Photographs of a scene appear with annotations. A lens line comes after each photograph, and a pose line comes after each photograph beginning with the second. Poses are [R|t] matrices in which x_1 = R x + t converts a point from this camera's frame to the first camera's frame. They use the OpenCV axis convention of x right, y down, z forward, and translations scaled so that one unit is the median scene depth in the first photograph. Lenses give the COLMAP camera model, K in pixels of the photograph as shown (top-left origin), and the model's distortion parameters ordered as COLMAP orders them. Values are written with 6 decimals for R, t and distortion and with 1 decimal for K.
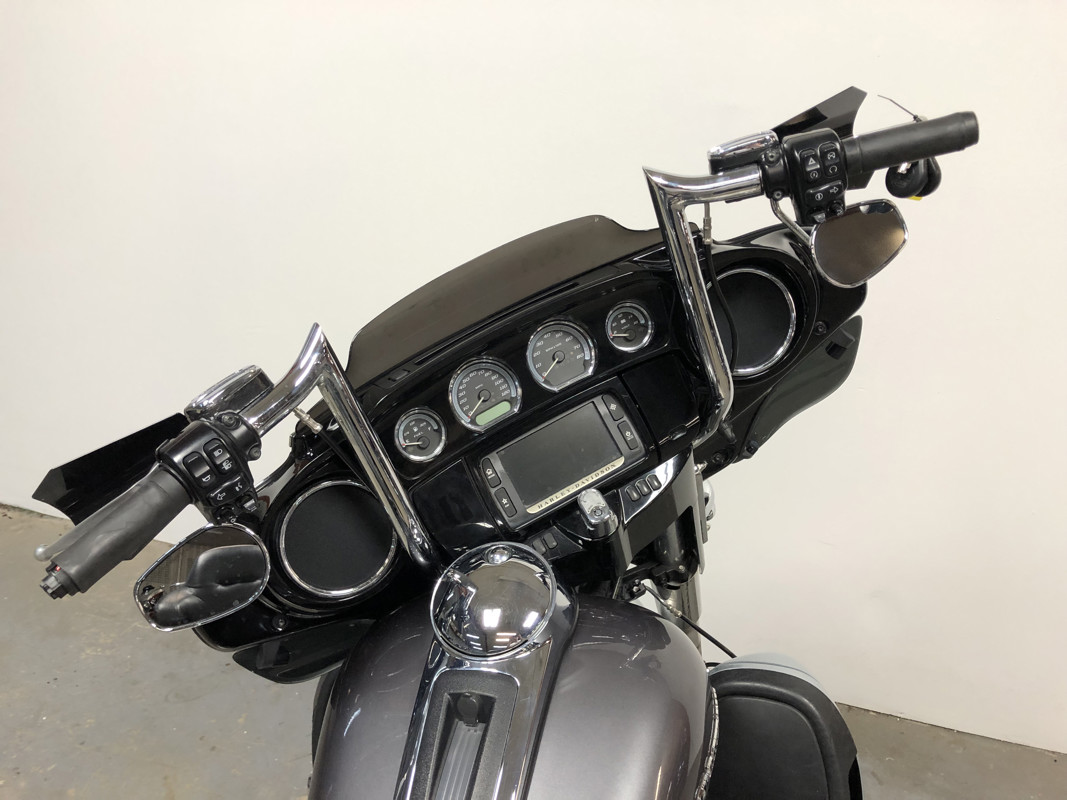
lens RADIAL K [[839.3, 0, 533.5], [0, 839.3, 400.0], [0, 0, 1]] dist [0.013742, 0.002781]
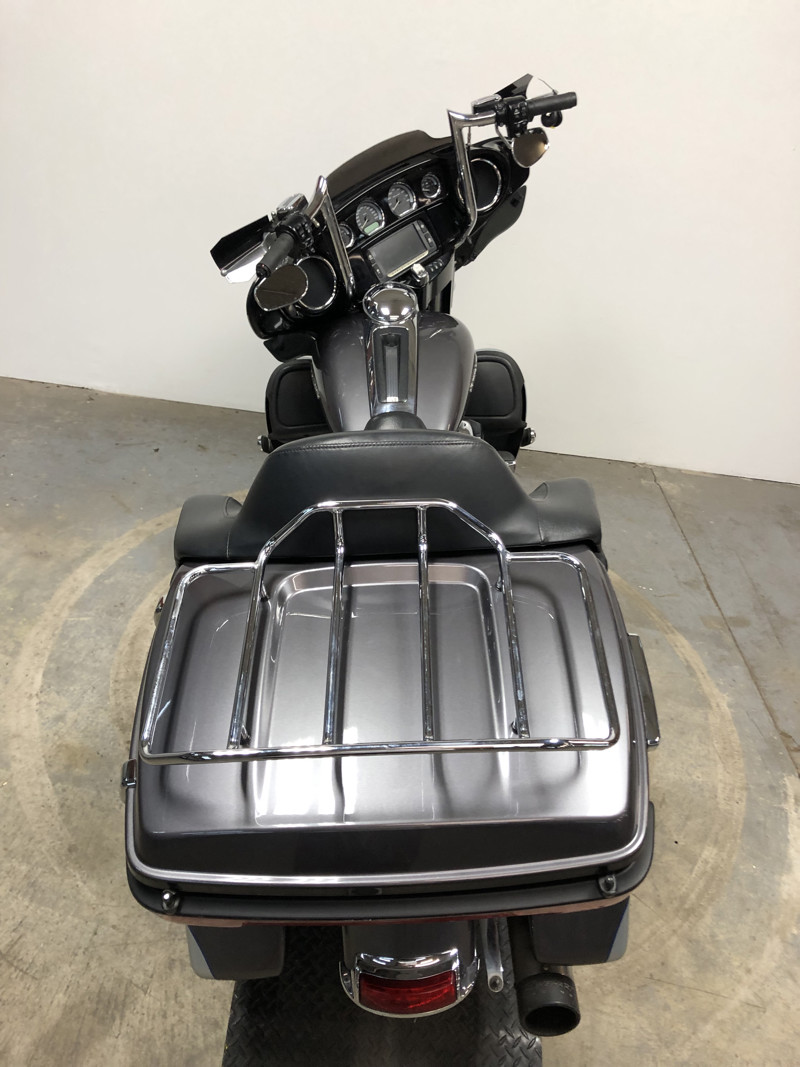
lens RADIAL K [[867.6, 0, 400.0], [0, 867.6, 533.5], [0, 0, 1]] dist [-0.001657, -0.002731]
pose [[0.957987, -0.089711, 0.272421, -0.699156], [0.027126, 0.973906, 0.225326, 0.300048], [-0.285527, -0.208470, 0.935422, -1.346768]]
